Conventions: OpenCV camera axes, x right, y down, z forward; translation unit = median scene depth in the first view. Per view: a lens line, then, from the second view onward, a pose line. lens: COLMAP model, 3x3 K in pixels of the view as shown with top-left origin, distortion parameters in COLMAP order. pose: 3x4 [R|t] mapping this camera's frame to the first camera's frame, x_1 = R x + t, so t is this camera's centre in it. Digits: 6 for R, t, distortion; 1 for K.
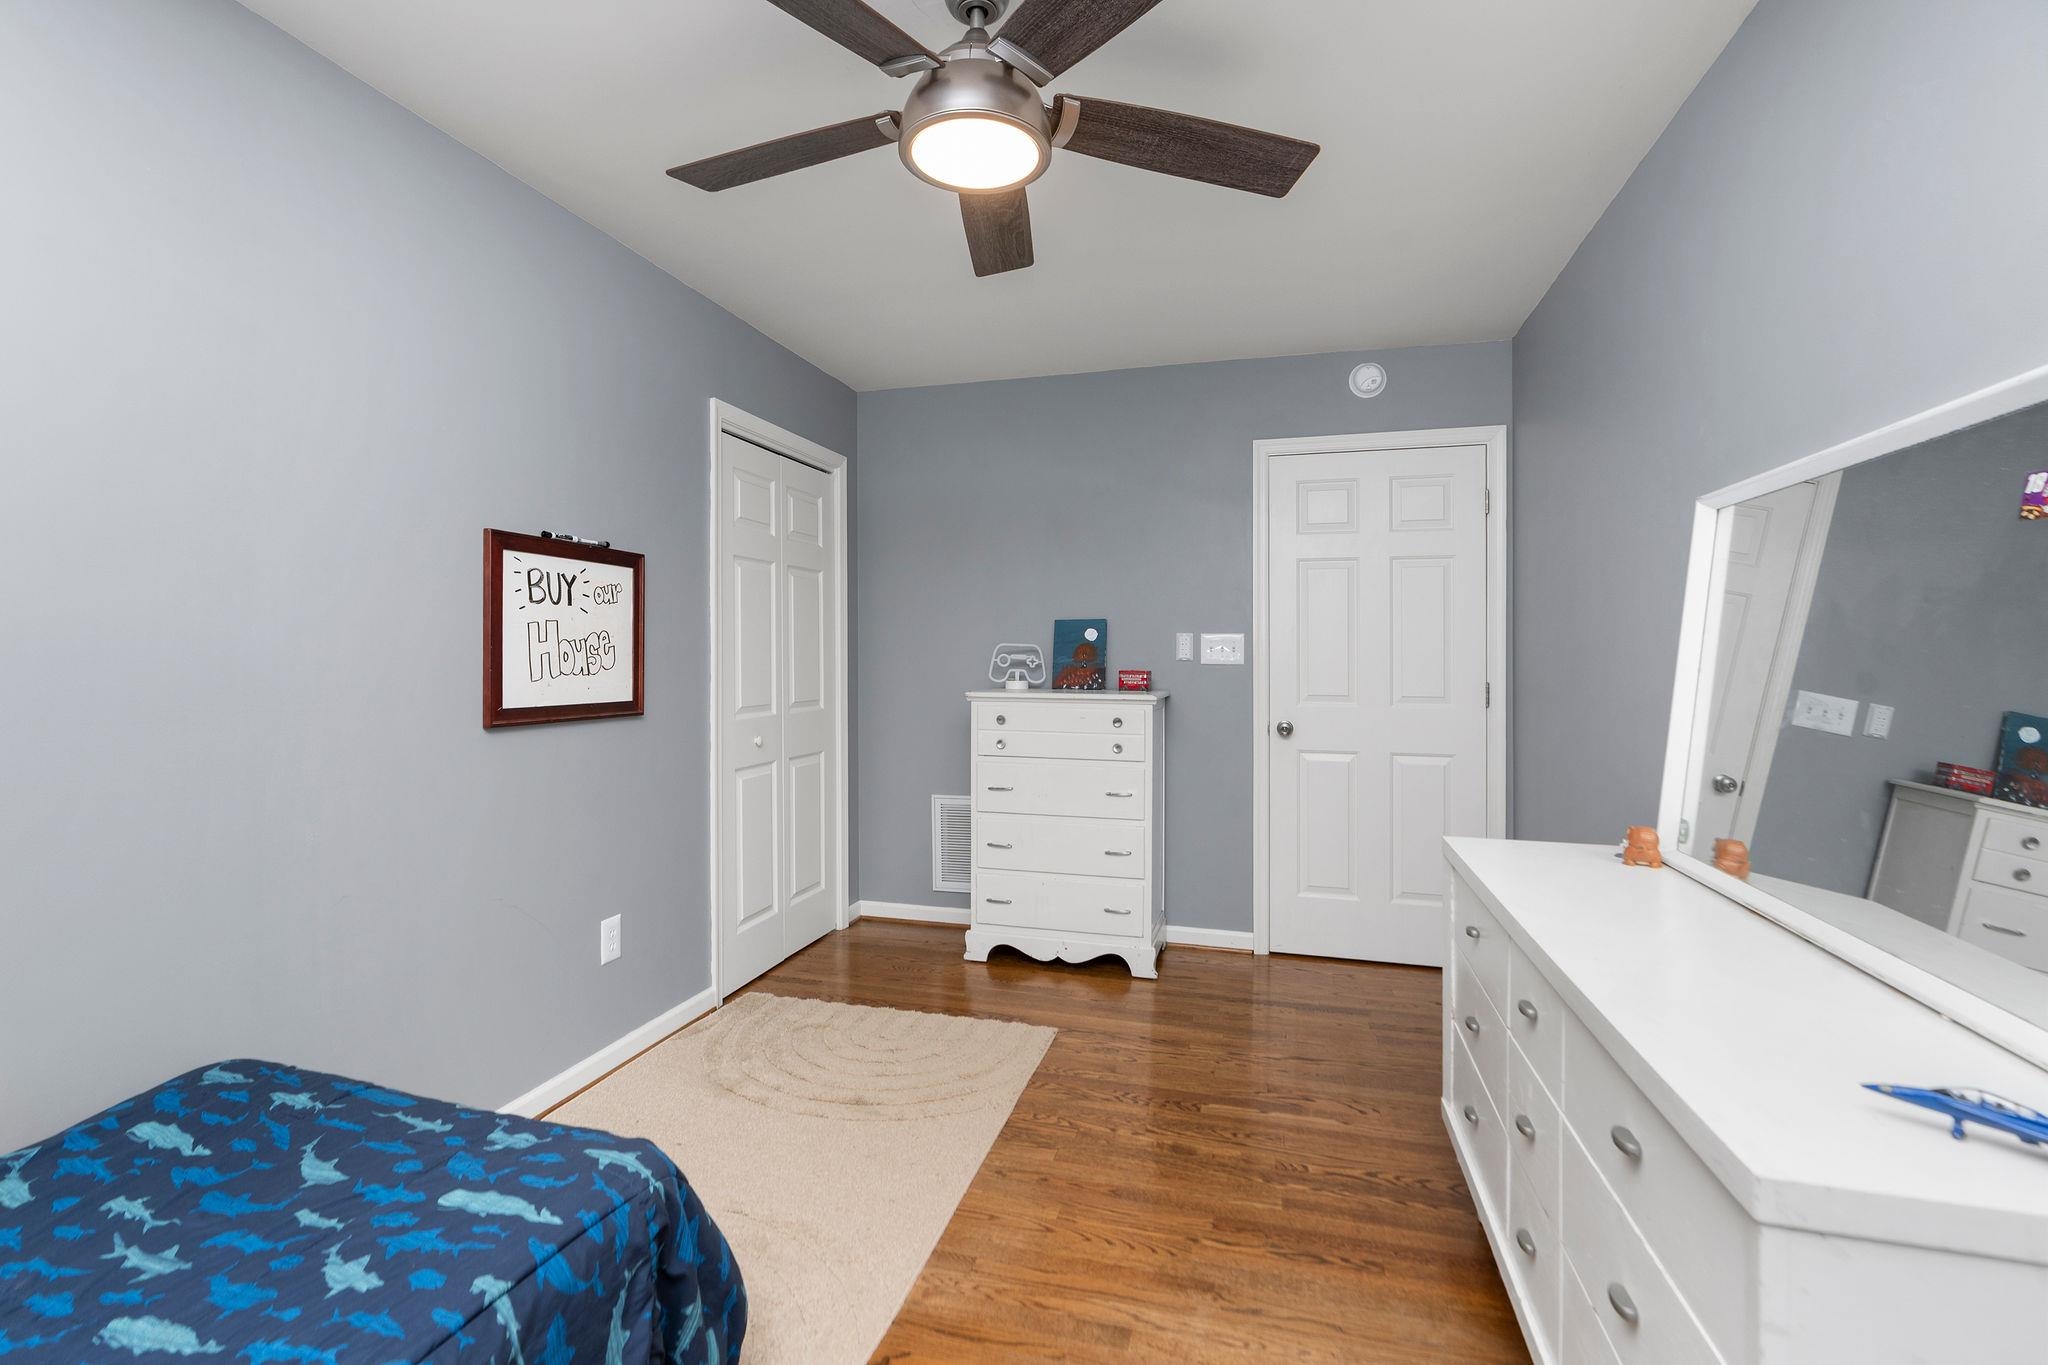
lens RADIAL K [[915.9, 0, 1012.4], [0, 915.9, 671.2], [0, 0, 1]] dist [-0.000742, 0.000413]
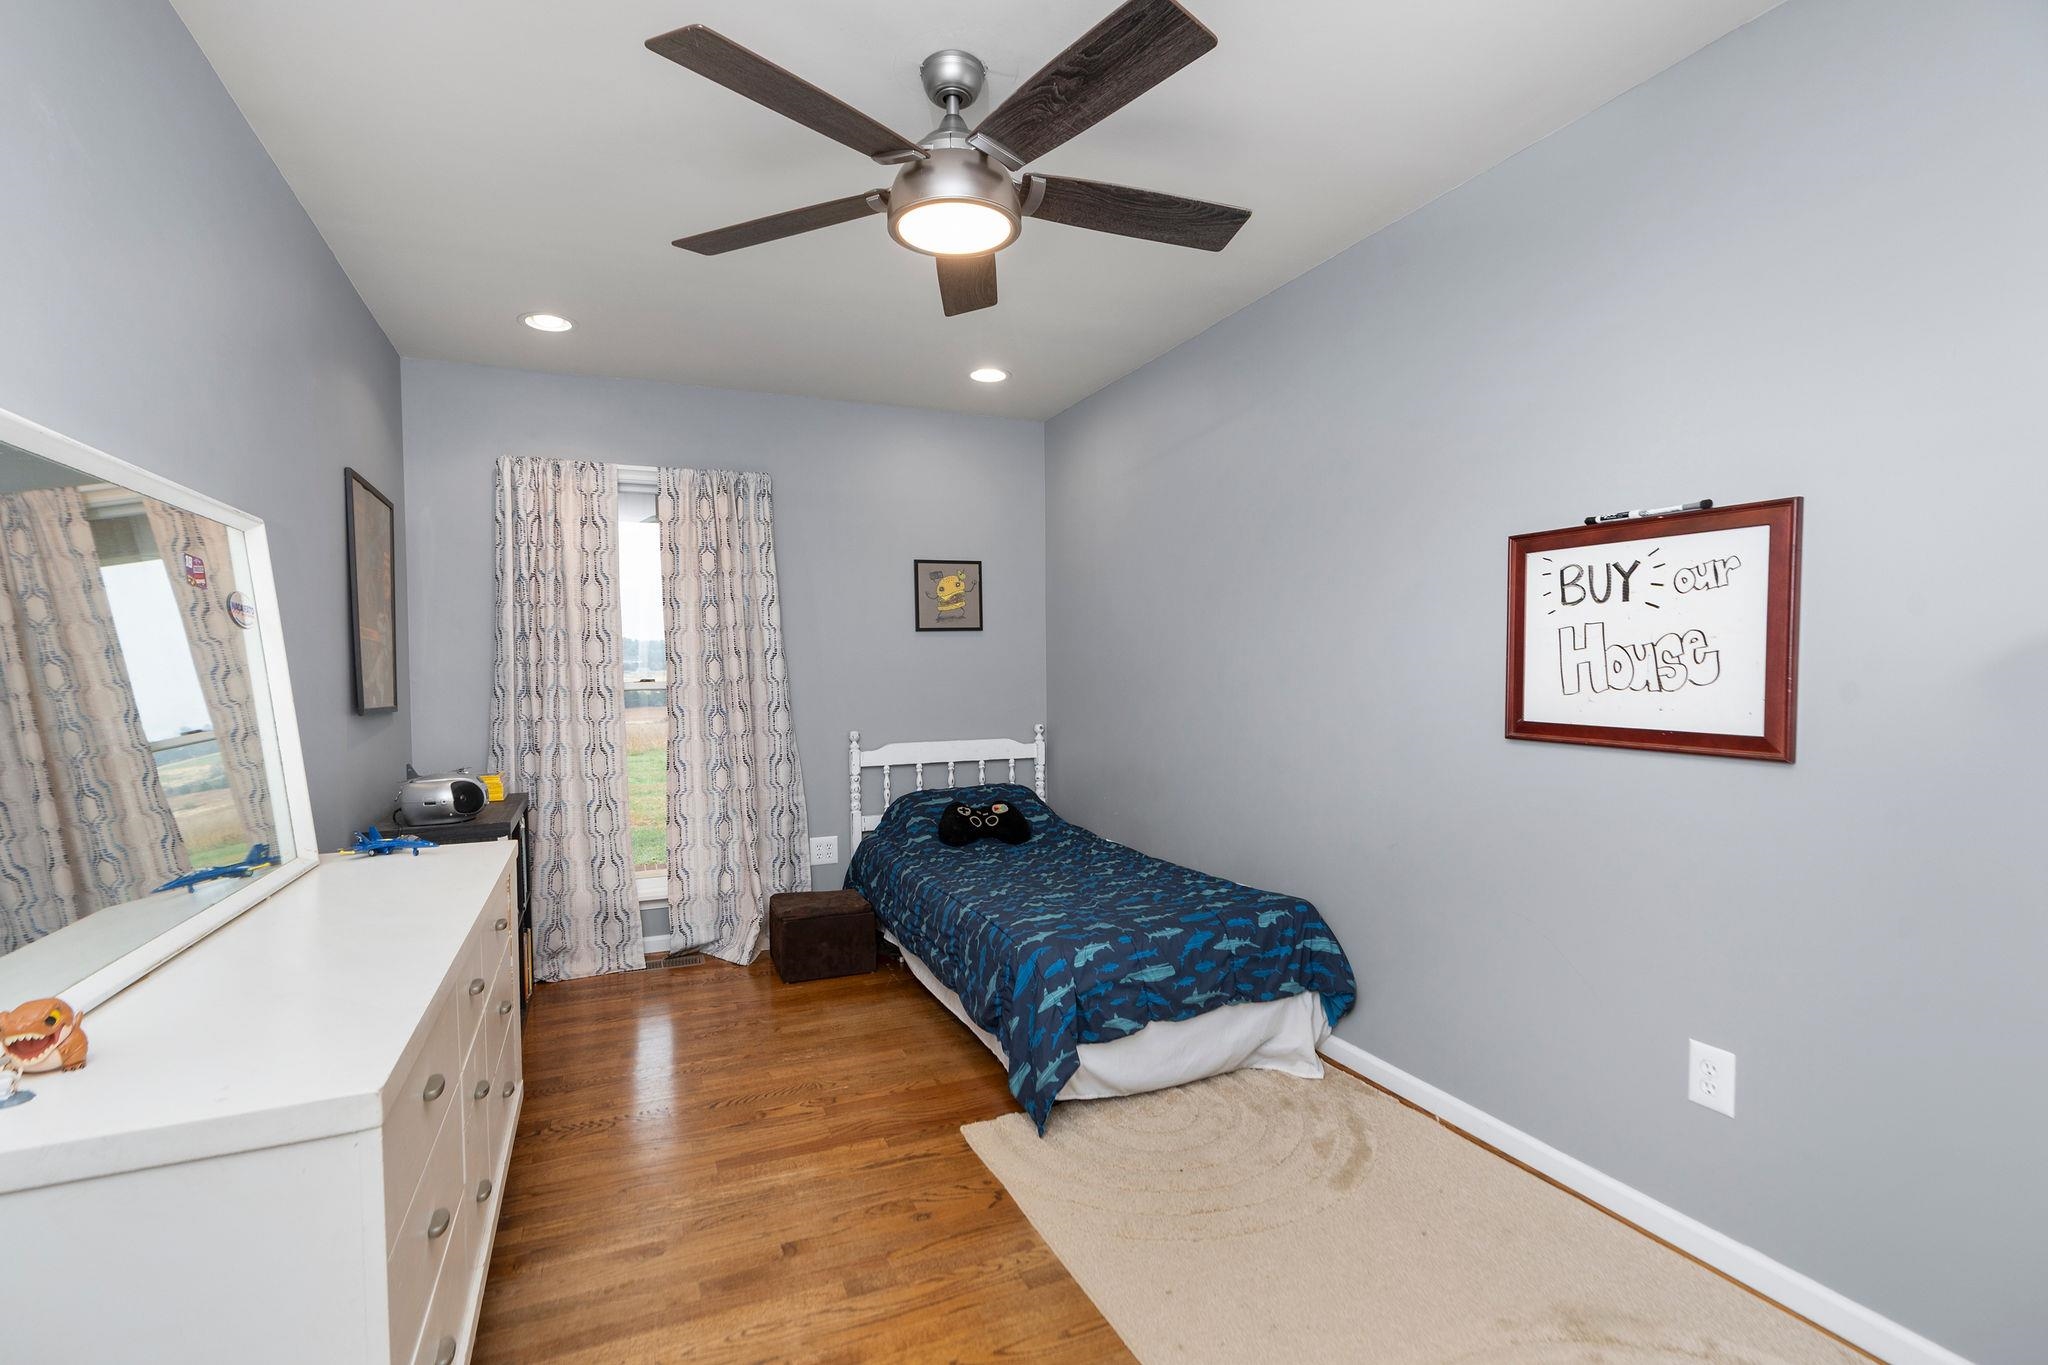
lens RADIAL K [[964.6, 0, 1022.1], [0, 964.6, 725.8], [0, 0, 1]] dist [-0.000230, 0.000107]
pose [[-0.772953, 0.041014, -0.633136, 0.463469], [-0.007328, 0.997265, 0.073548, -0.023439], [0.634421, 0.061489, -0.770538, 1.372349]]
